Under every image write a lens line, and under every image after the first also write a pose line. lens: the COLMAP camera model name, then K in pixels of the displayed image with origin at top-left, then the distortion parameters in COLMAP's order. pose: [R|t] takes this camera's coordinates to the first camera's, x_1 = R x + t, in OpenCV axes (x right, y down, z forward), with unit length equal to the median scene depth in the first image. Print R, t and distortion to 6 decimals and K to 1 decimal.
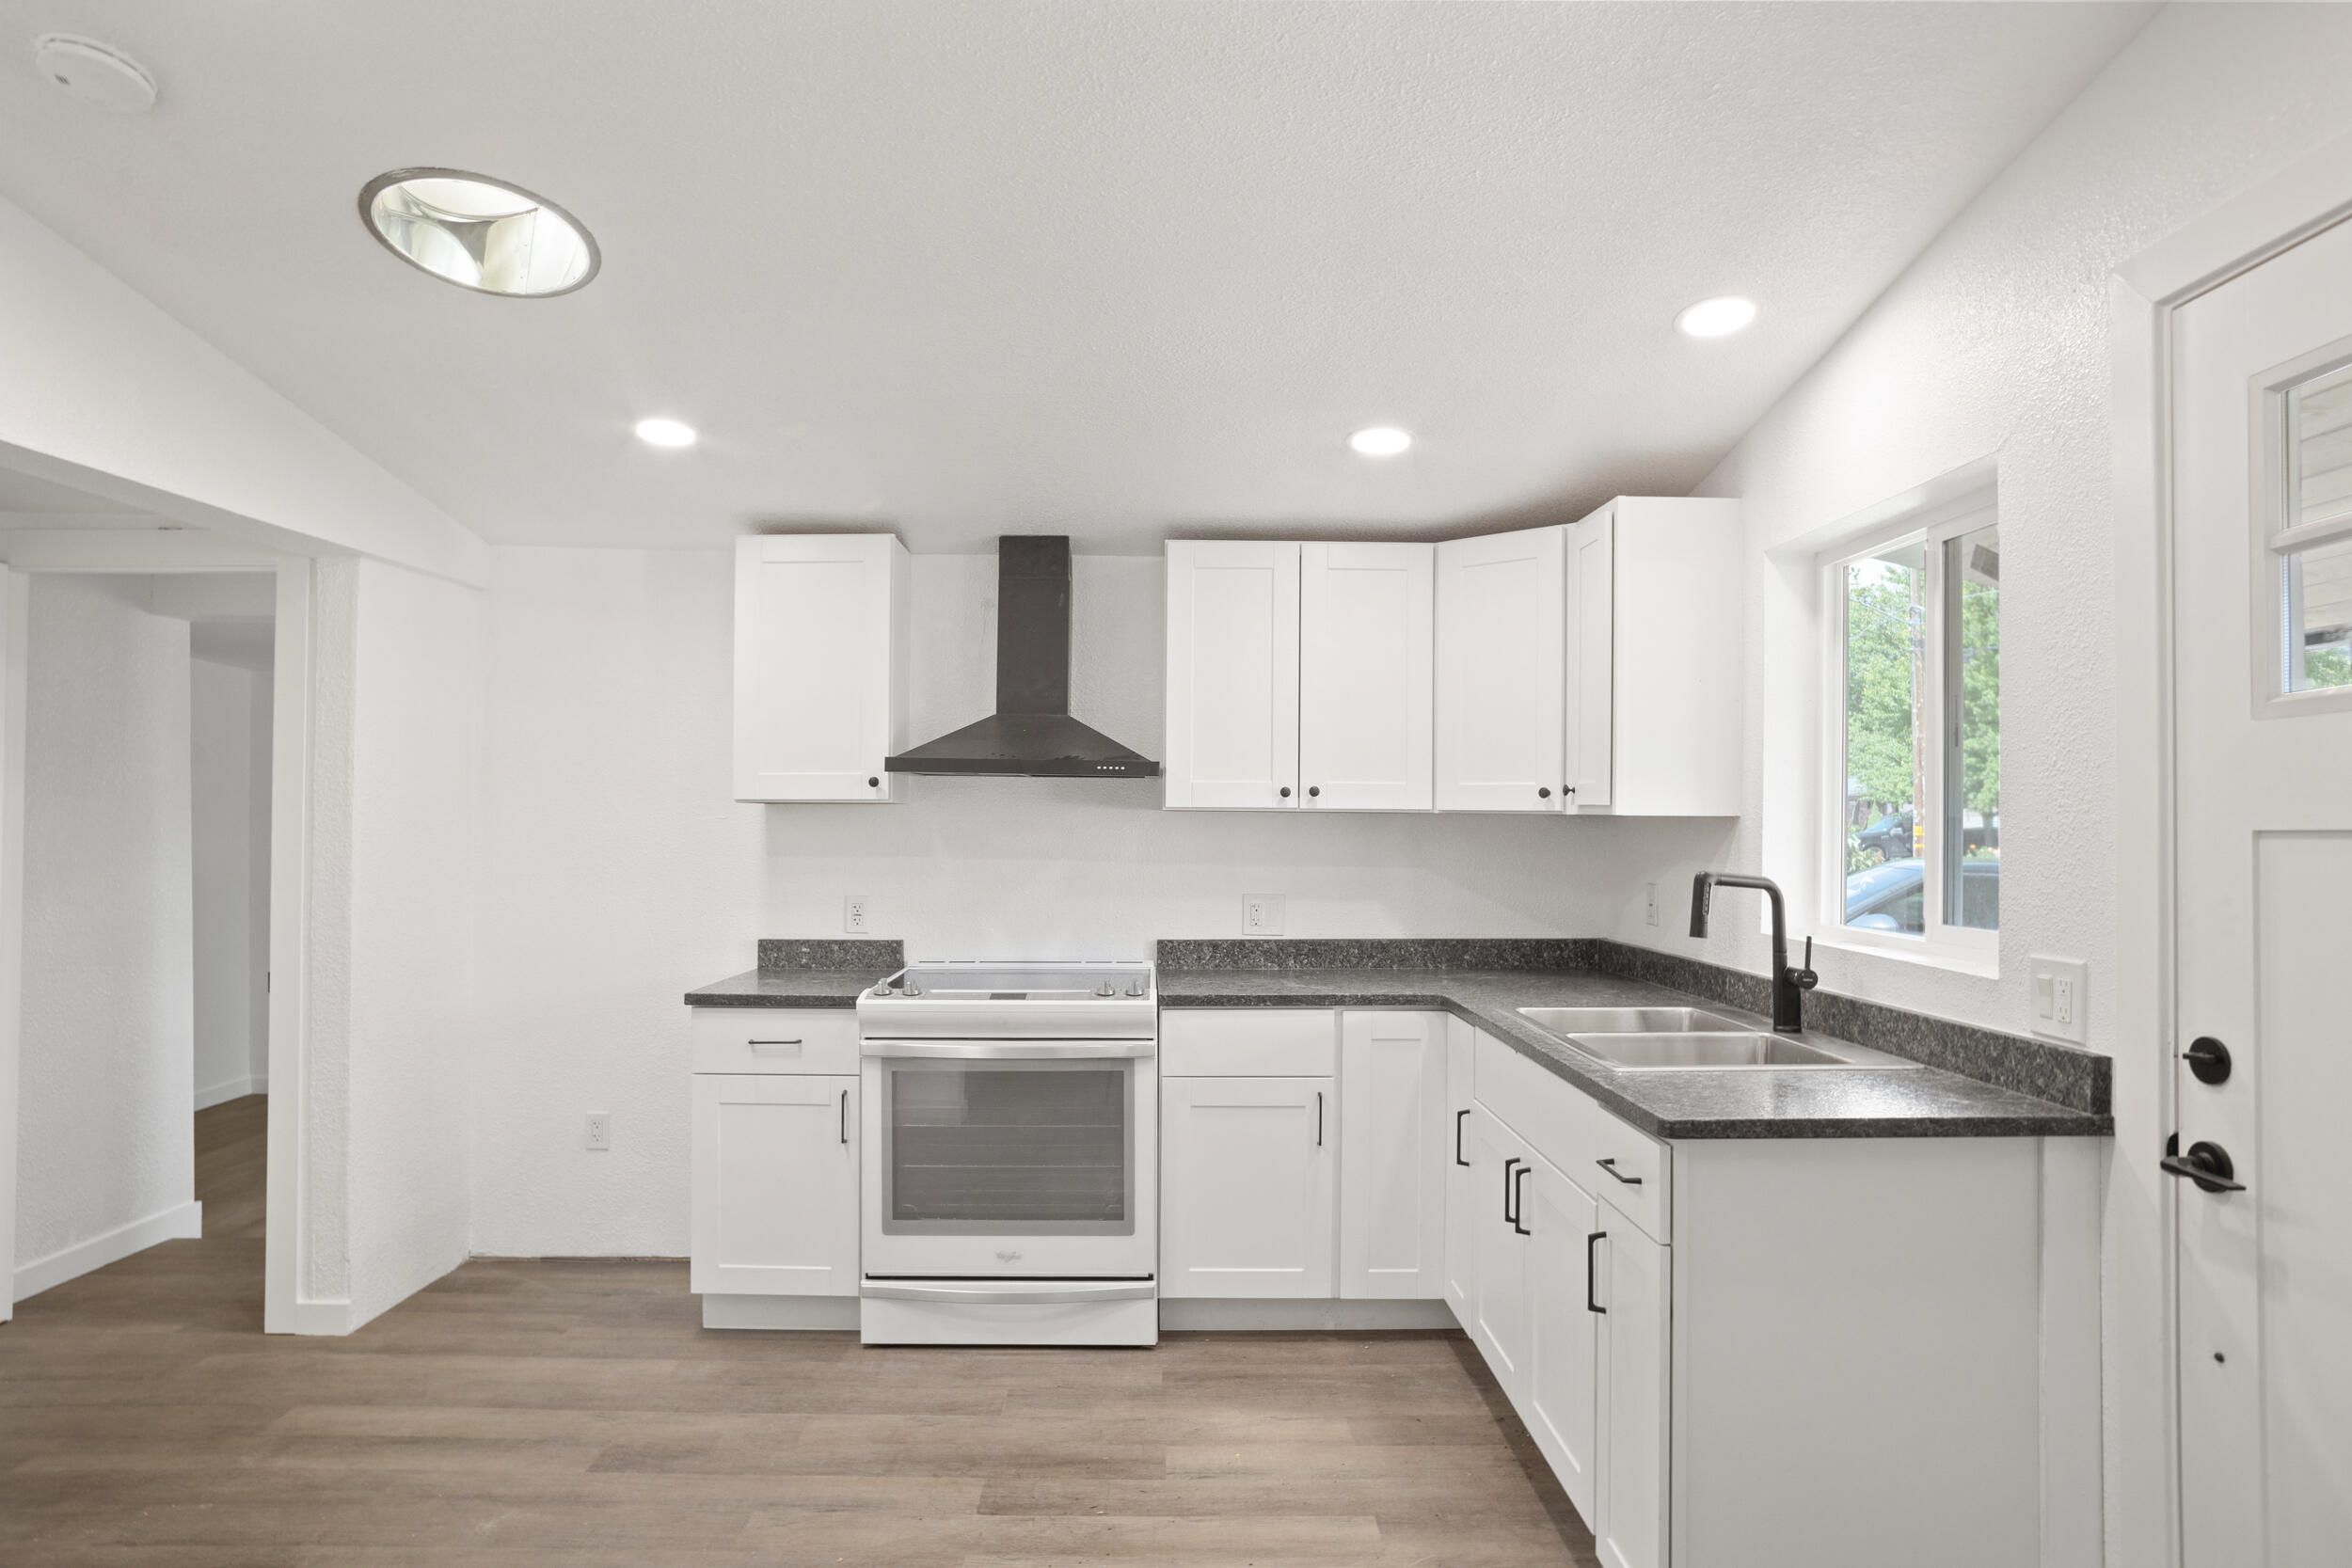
lens RADIAL K [[1358.3, 0, 1098.3], [0, 1358.3, 812.3], [0, 0, 1]] dist [-0.080373, 0.056968]
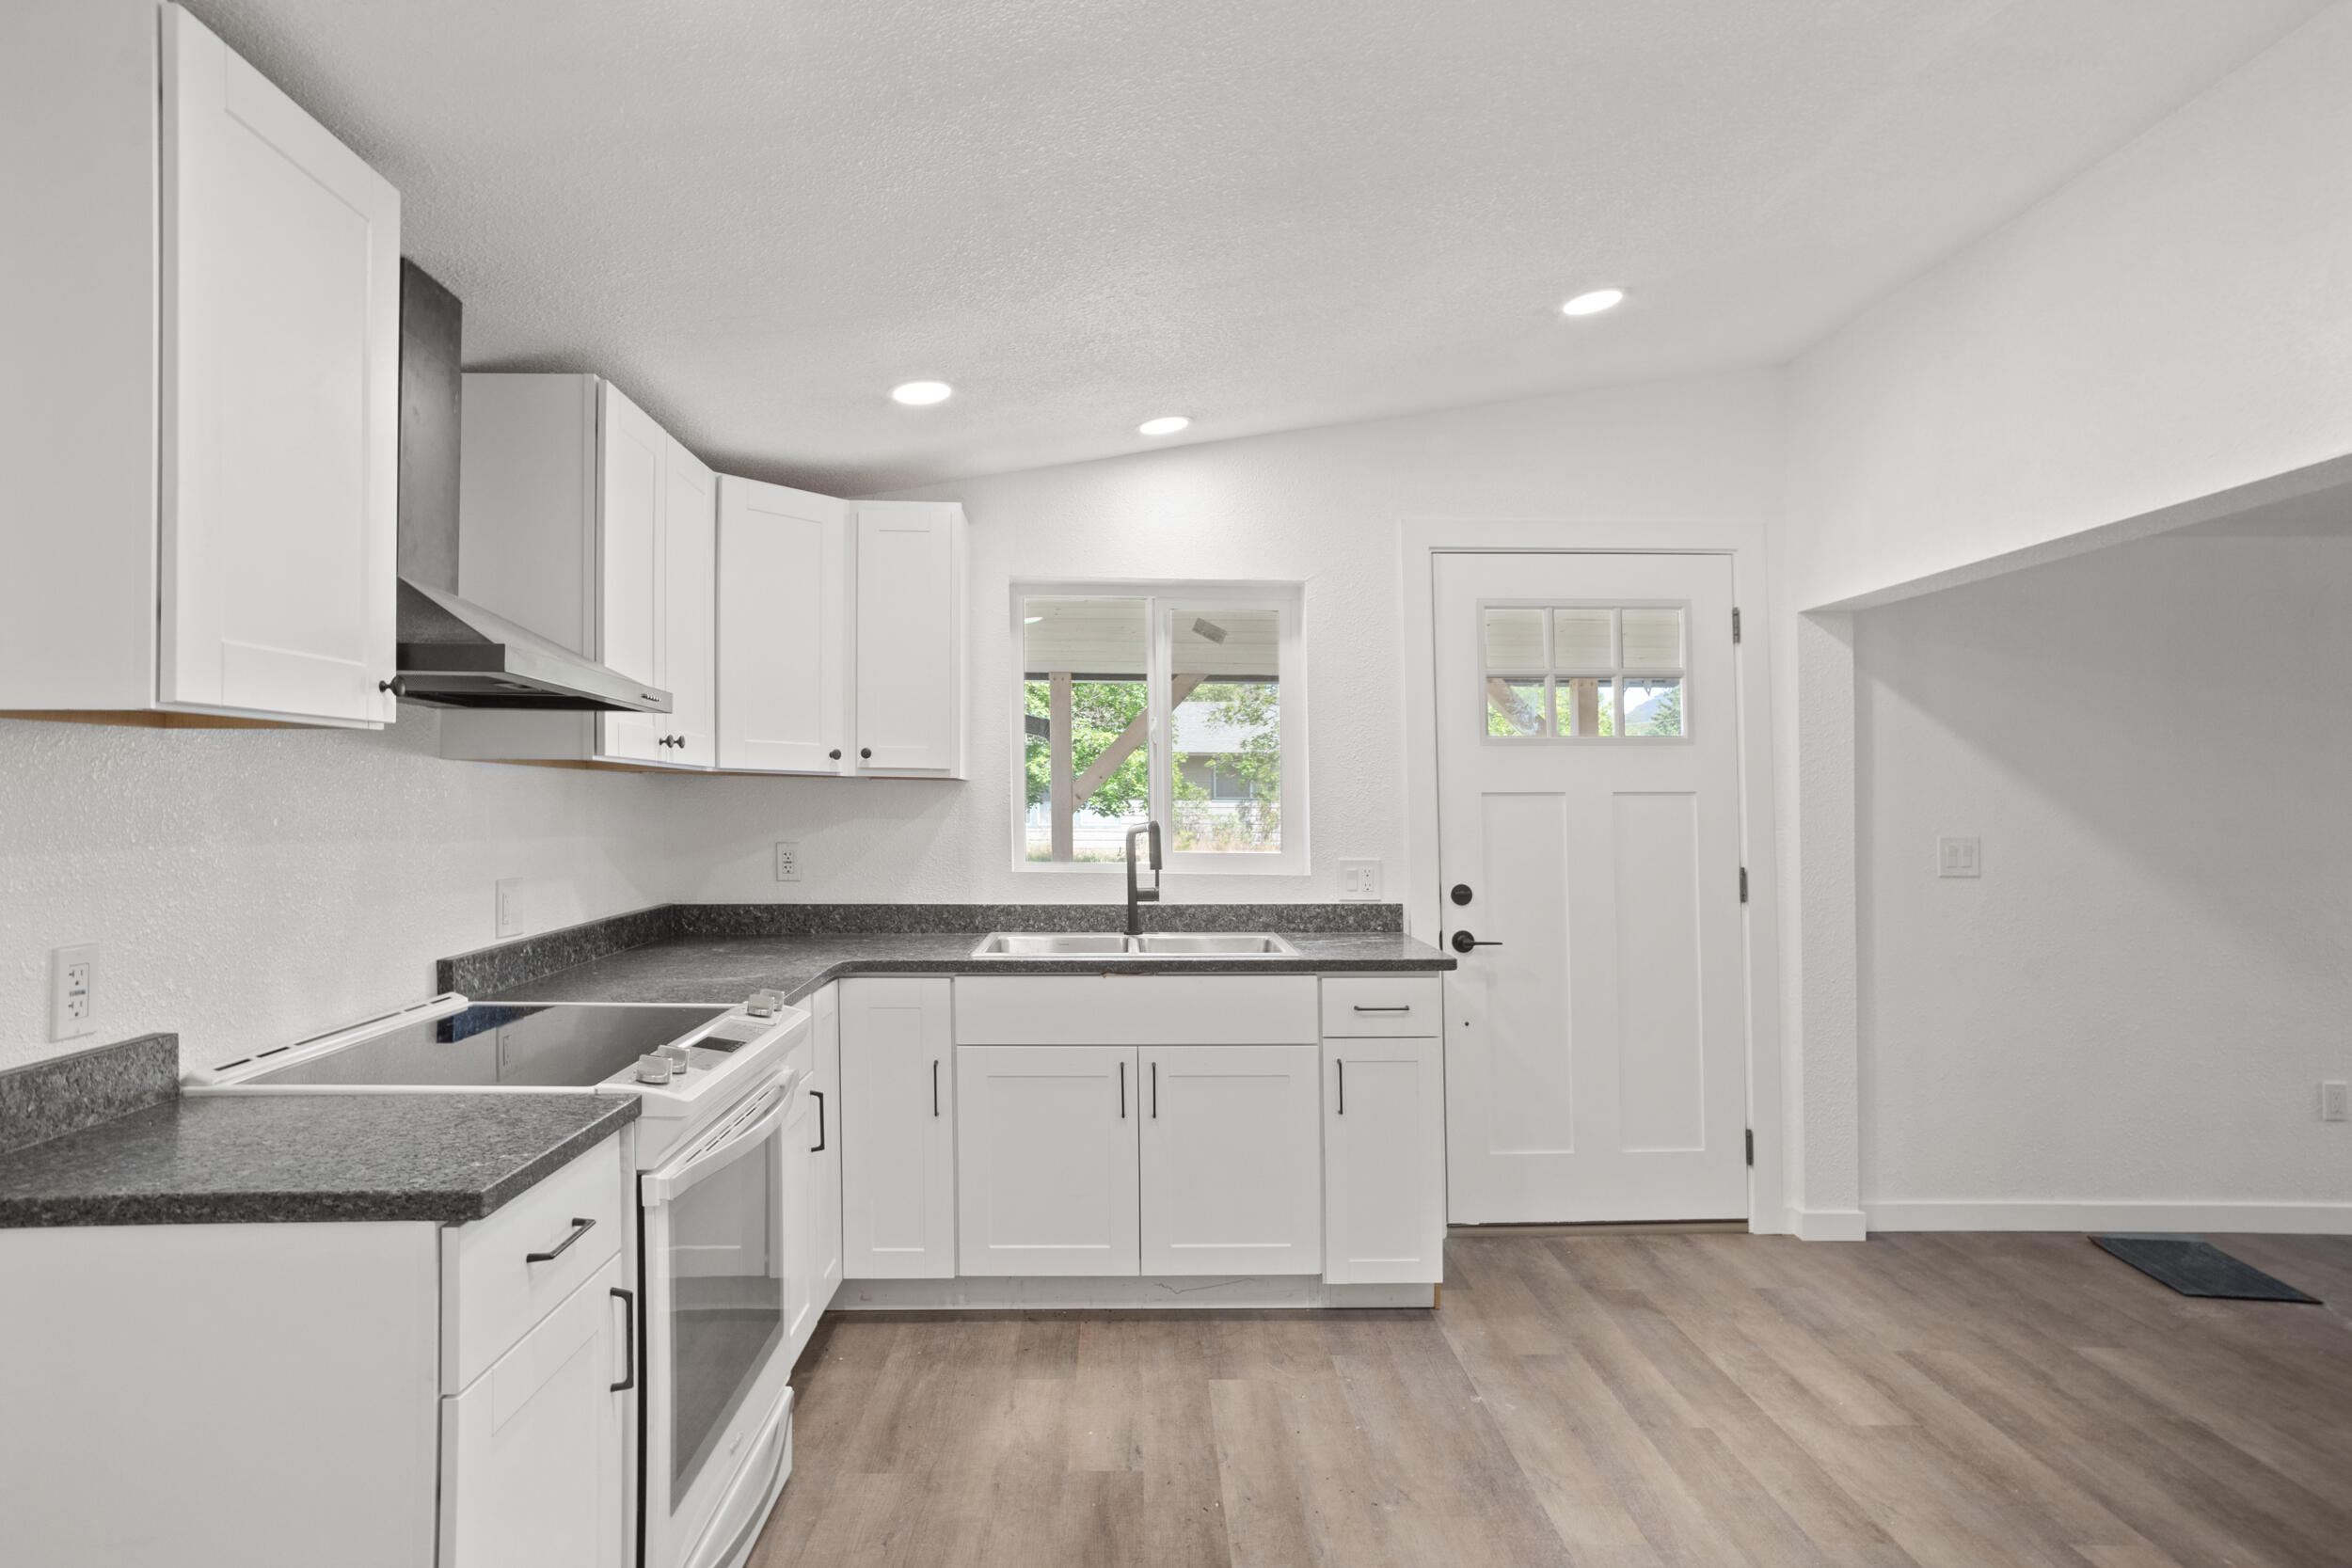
lens RADIAL K [[1410.6, 0, 1145.3], [0, 1410.6, 765.1], [0, 0, 1]] dist [-0.053703, 0.064587]
pose [[-0.069835, 0.020018, 0.997358, -0.751719], [-0.015106, 0.999663, -0.021122, 0.012688], [-0.997444, -0.016541, -0.069509, 0.846395]]
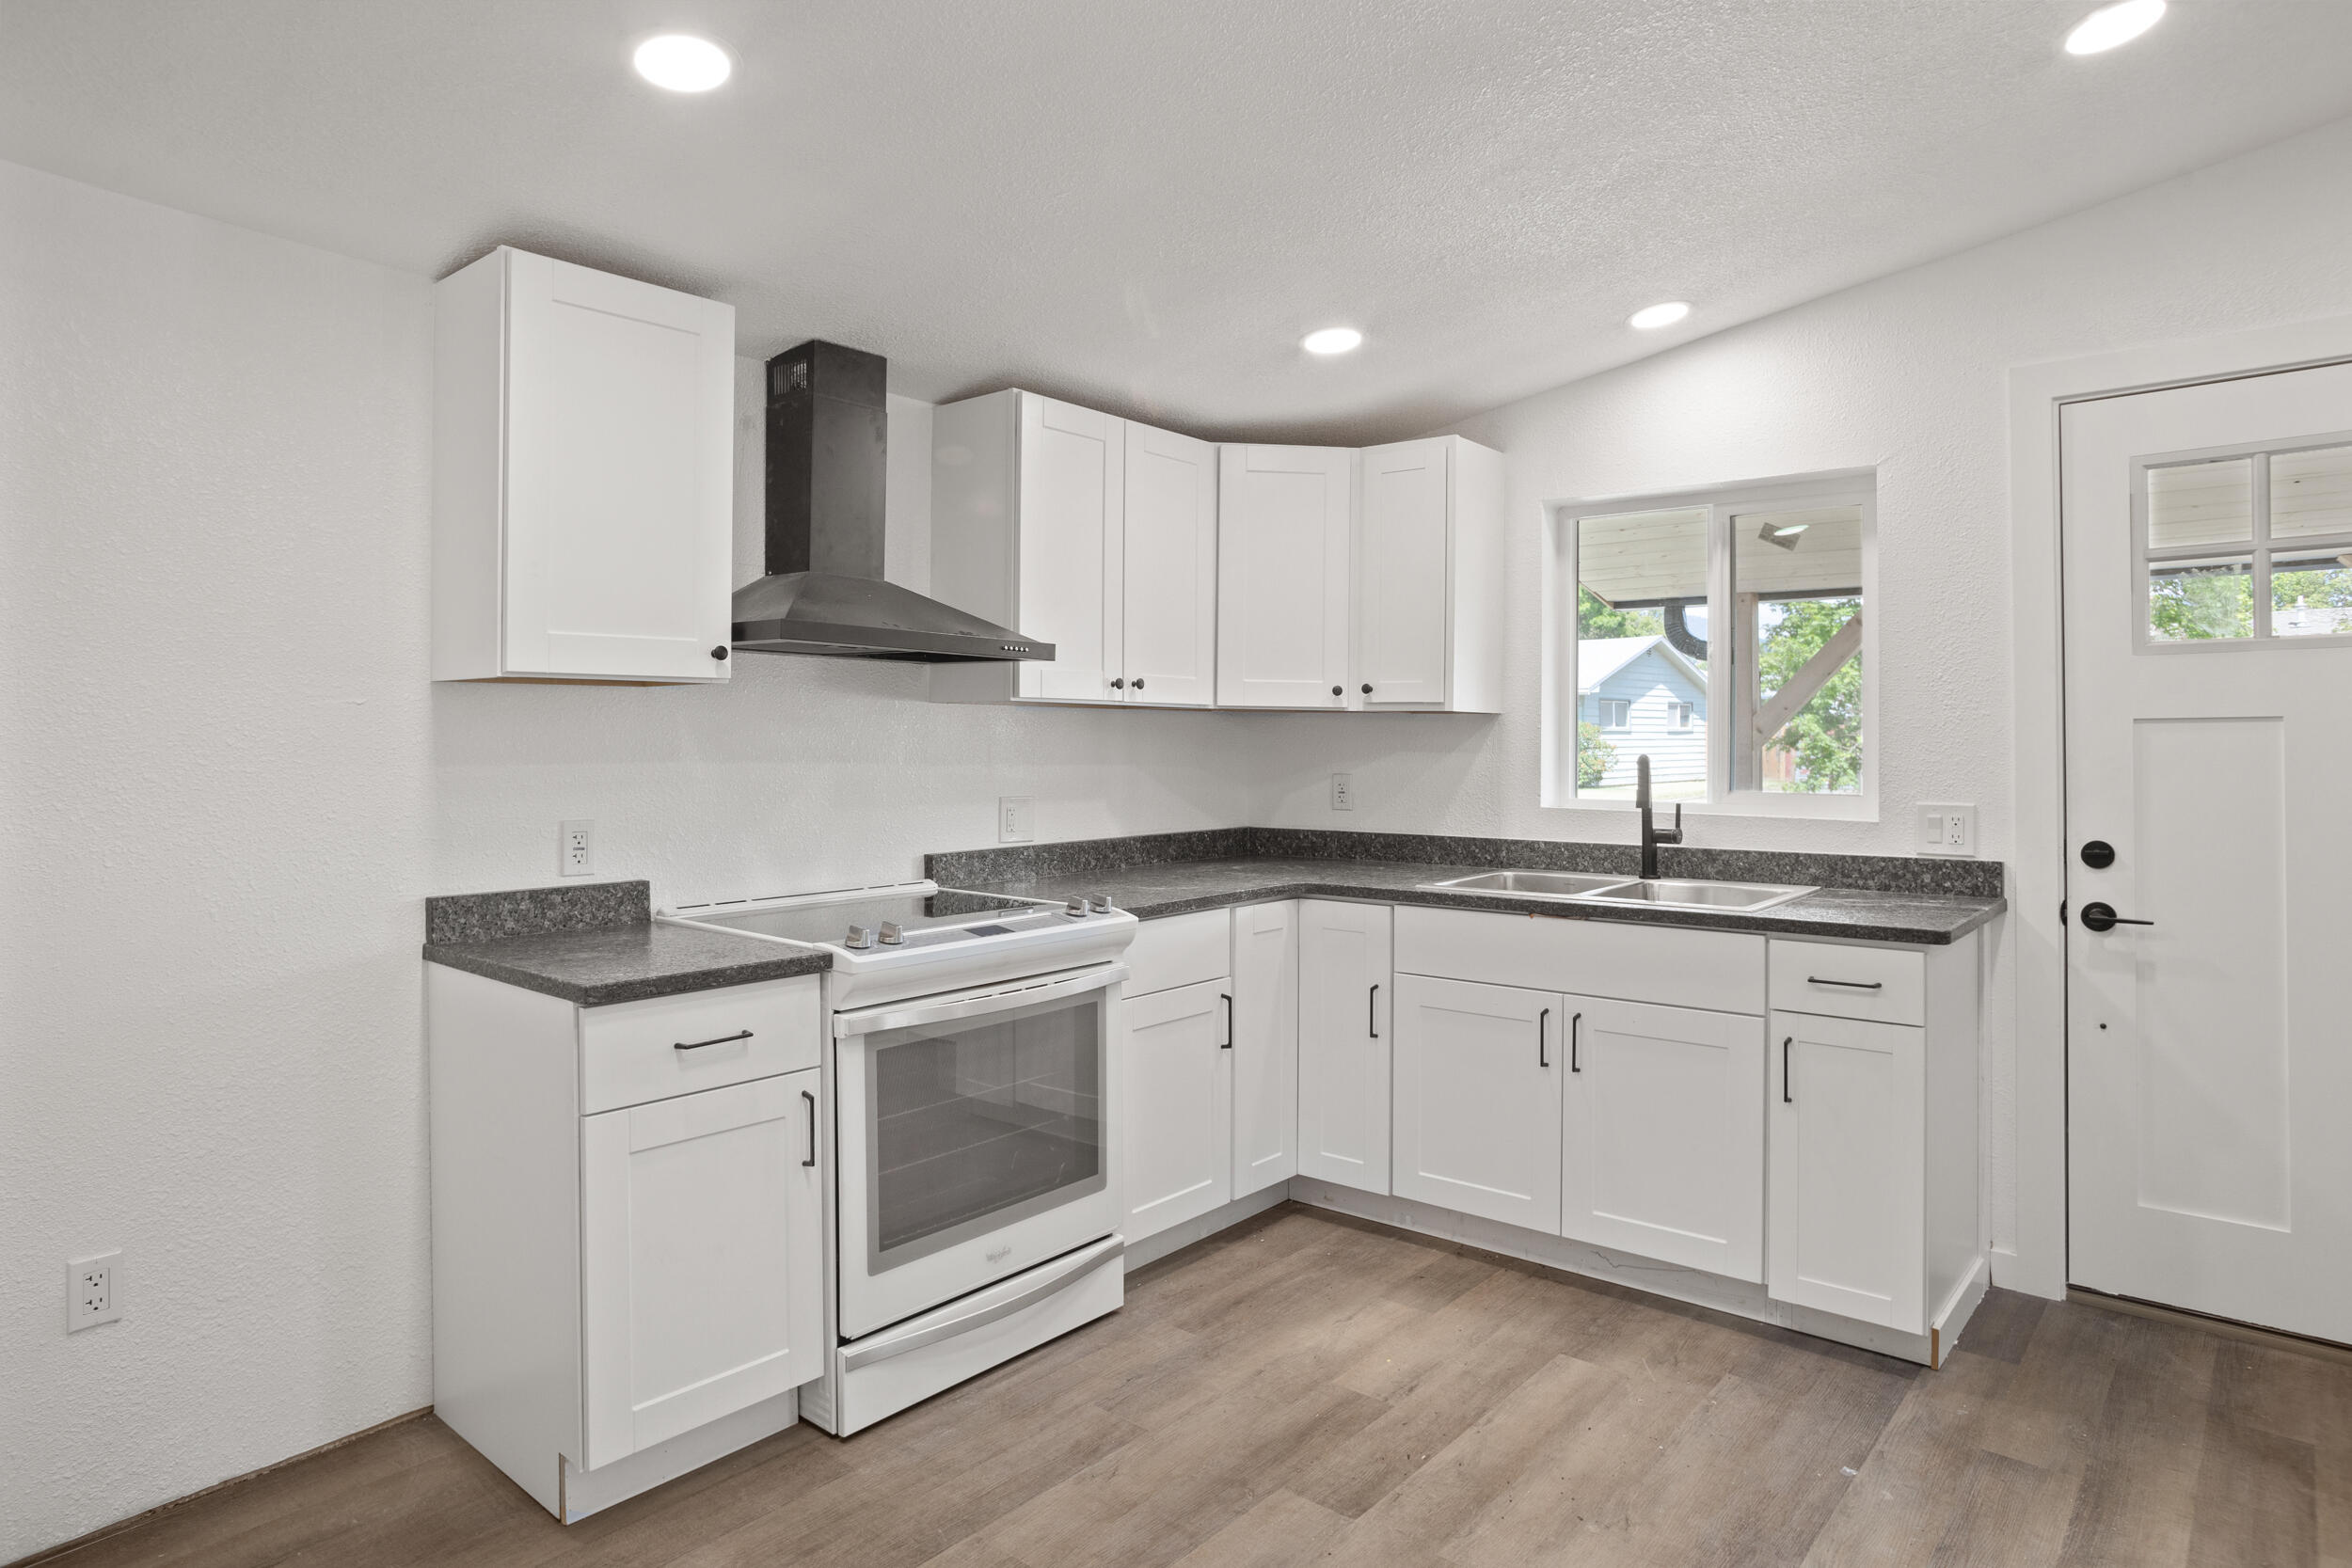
lens RADIAL K [[1372.9, 0, 1110.3], [0, 1372.9, 747.2], [0, 0, 1]] dist [-0.066671, 0.042358]
pose [[0.636720, -0.007598, 0.771058, -0.638456], [-0.006291, 0.999867, 0.015048, 0.015733], [-0.771070, -0.014432, 0.636587, 0.434809]]
